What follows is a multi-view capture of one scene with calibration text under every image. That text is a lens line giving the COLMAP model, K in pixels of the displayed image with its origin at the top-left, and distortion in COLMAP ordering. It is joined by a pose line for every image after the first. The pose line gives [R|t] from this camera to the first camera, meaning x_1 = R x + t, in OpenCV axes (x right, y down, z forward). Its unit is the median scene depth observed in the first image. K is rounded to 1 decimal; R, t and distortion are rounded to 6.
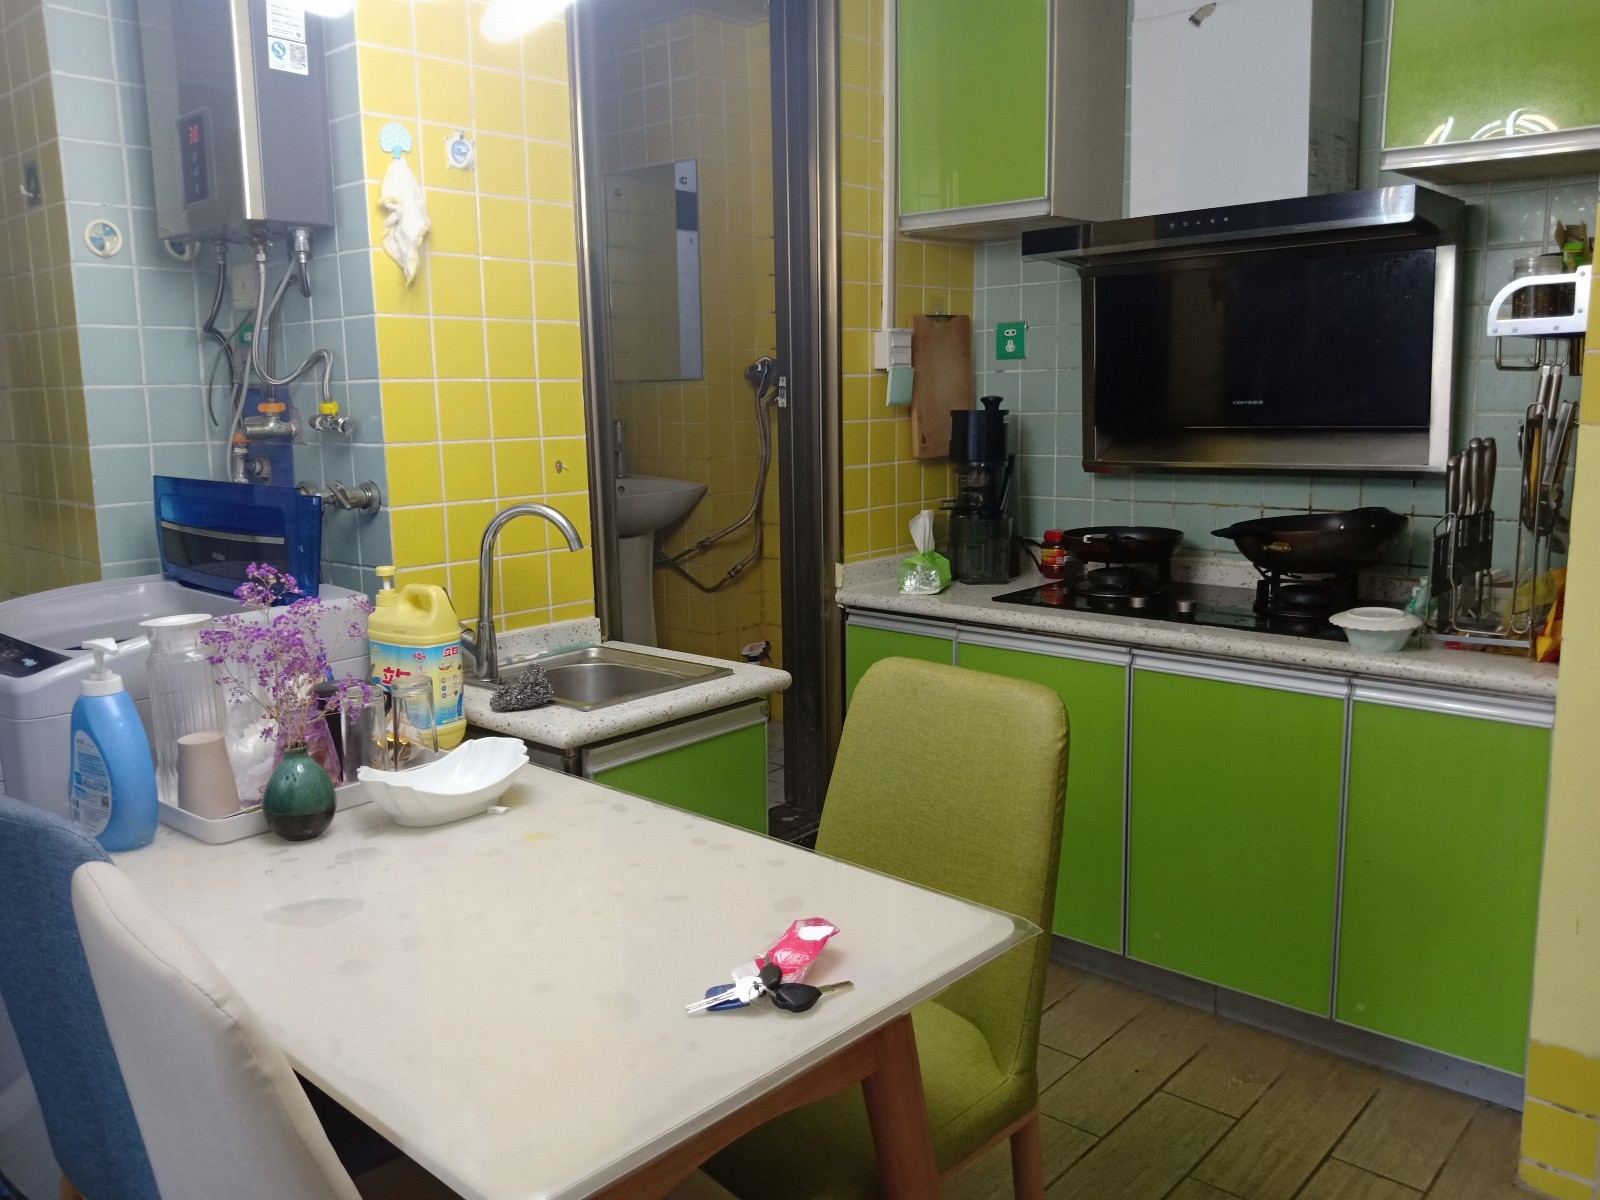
lens RADIAL K [[1274.4, 0, 817.7], [0, 1274.4, 610.6], [0, 0, 1]] dist [0.022079, -0.114179]
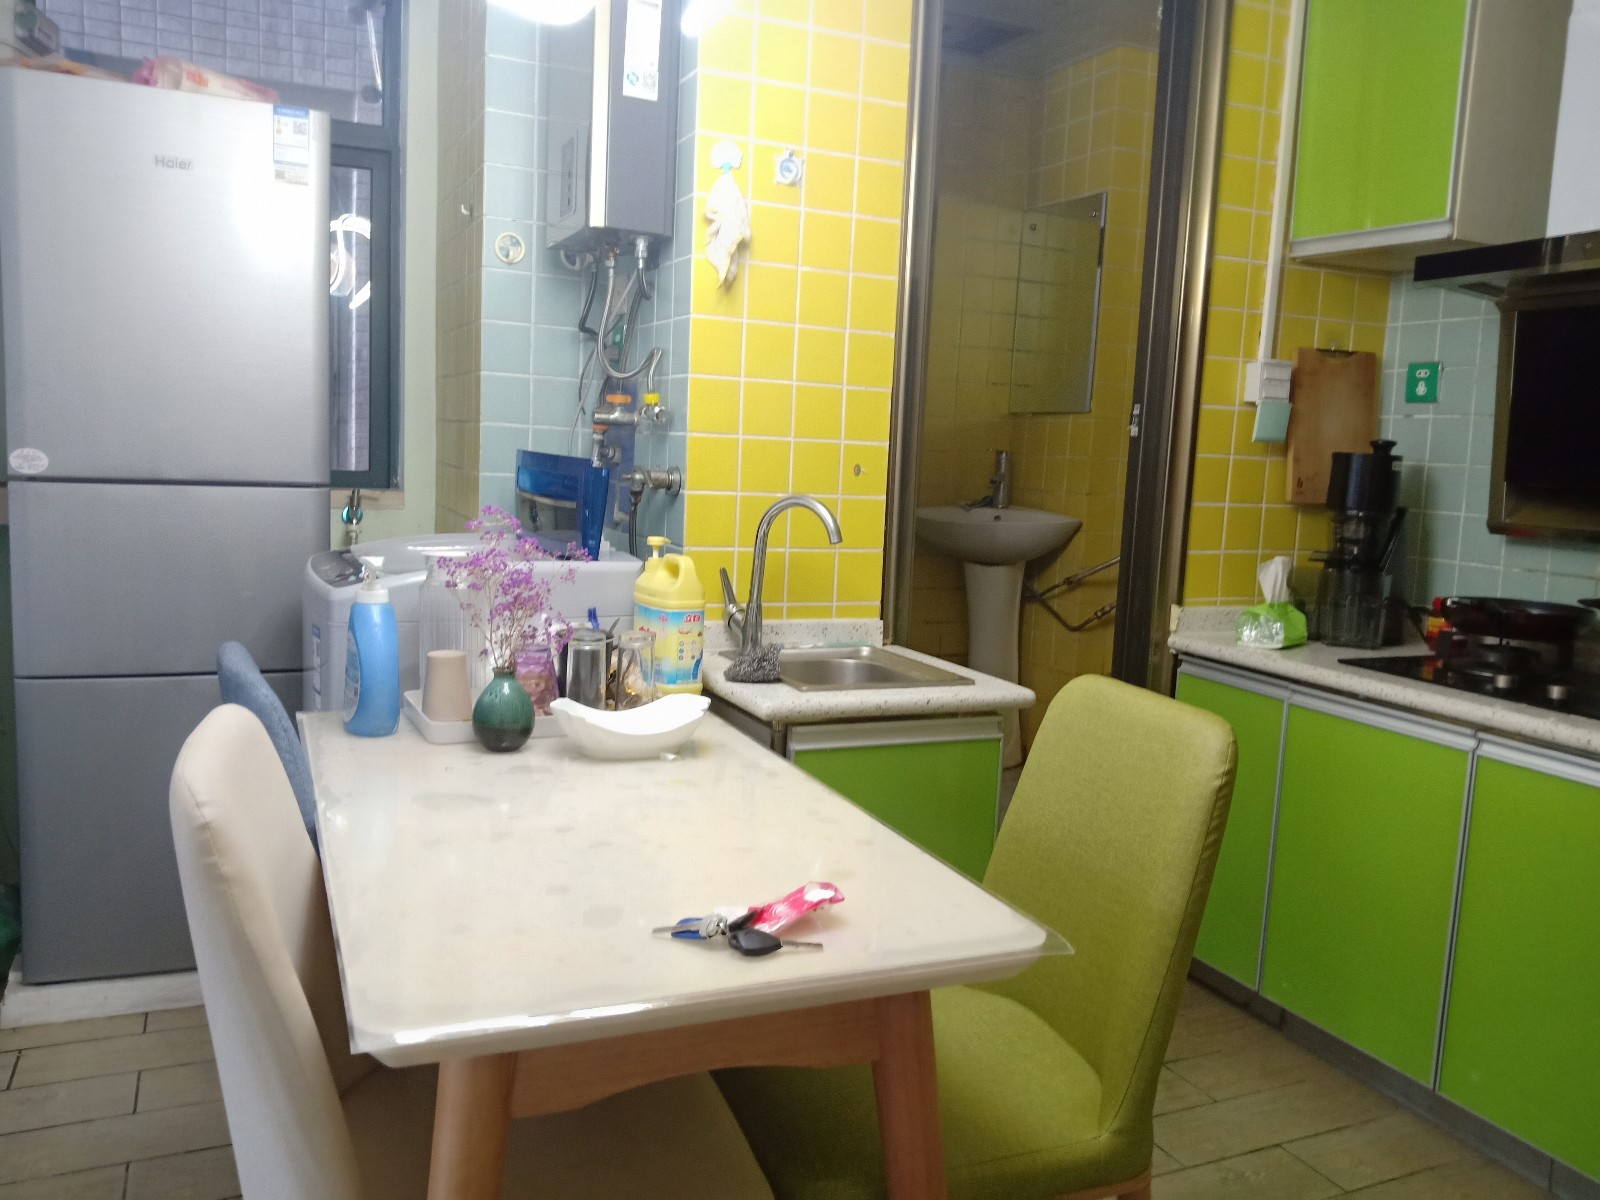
lens RADIAL K [[1274.4, 0, 784.1], [0, 1274.4, 606.0], [0, 0, 1]] dist [0.022079, -0.114179]
pose [[0.905463, 0.109040, -0.410180, 0.181016], [-0.129896, 0.991255, -0.023233, 0.029296], [0.404059, 0.074317, 0.911709, 0.037377]]
